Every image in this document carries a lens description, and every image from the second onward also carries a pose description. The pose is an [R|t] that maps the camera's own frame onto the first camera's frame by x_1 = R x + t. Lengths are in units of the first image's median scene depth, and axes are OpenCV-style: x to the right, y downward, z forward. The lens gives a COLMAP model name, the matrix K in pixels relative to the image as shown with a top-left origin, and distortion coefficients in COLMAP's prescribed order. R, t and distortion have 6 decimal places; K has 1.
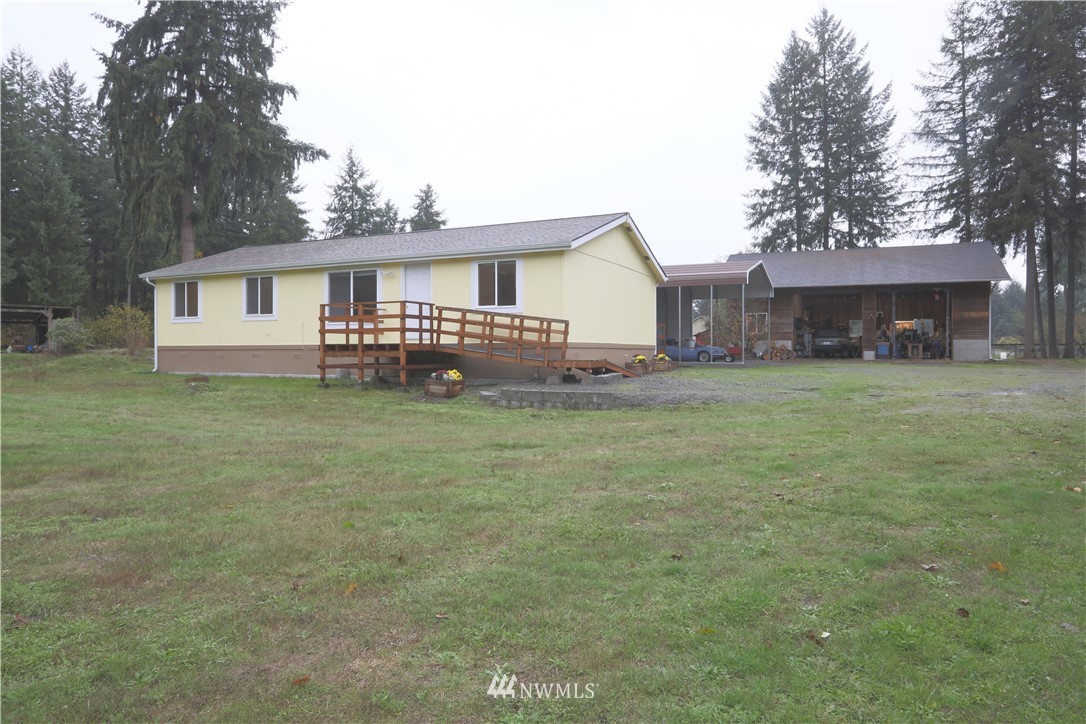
lens RADIAL K [[688.7, 0, 542.4], [0, 688.7, 361.6], [0, 0, 1]] dist [-0.000984, 0.000535]
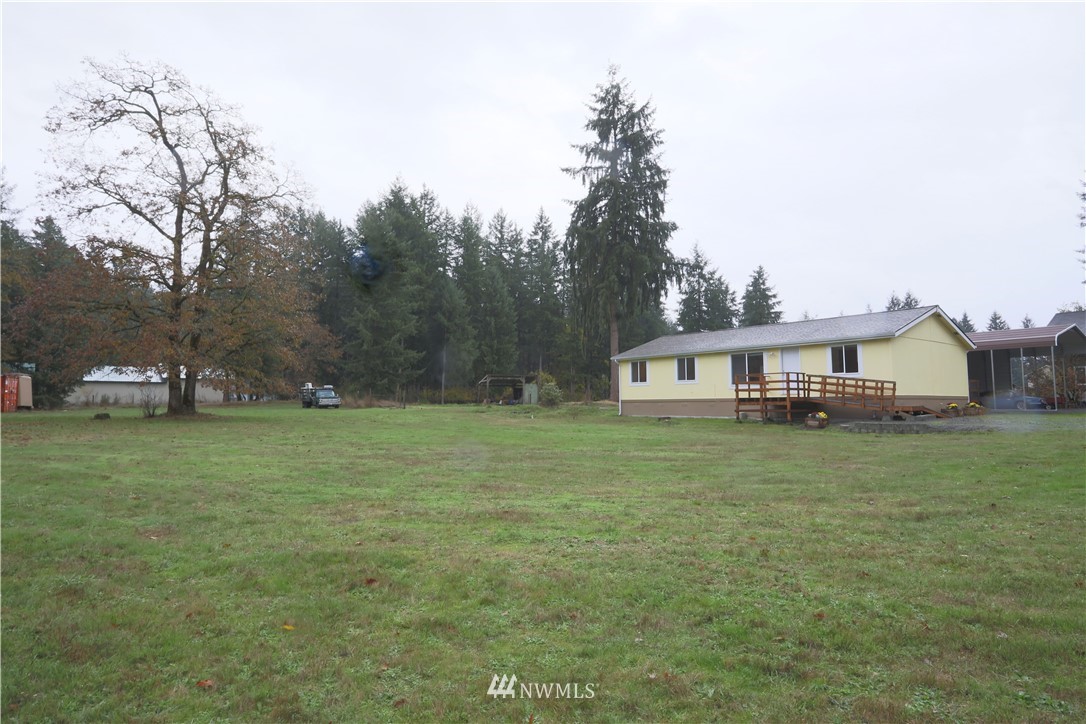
lens RADIAL K [[657.1, 0, 546.4], [0, 657.1, 356.9], [0, 0, 1]] dist [-0.022117, 0.003272]
pose [[0.900112, -0.036195, -0.434153, -0.029546], [-0.001426, 0.996293, -0.086016, 0.014043], [0.435657, 0.078043, 0.896723, -0.674830]]
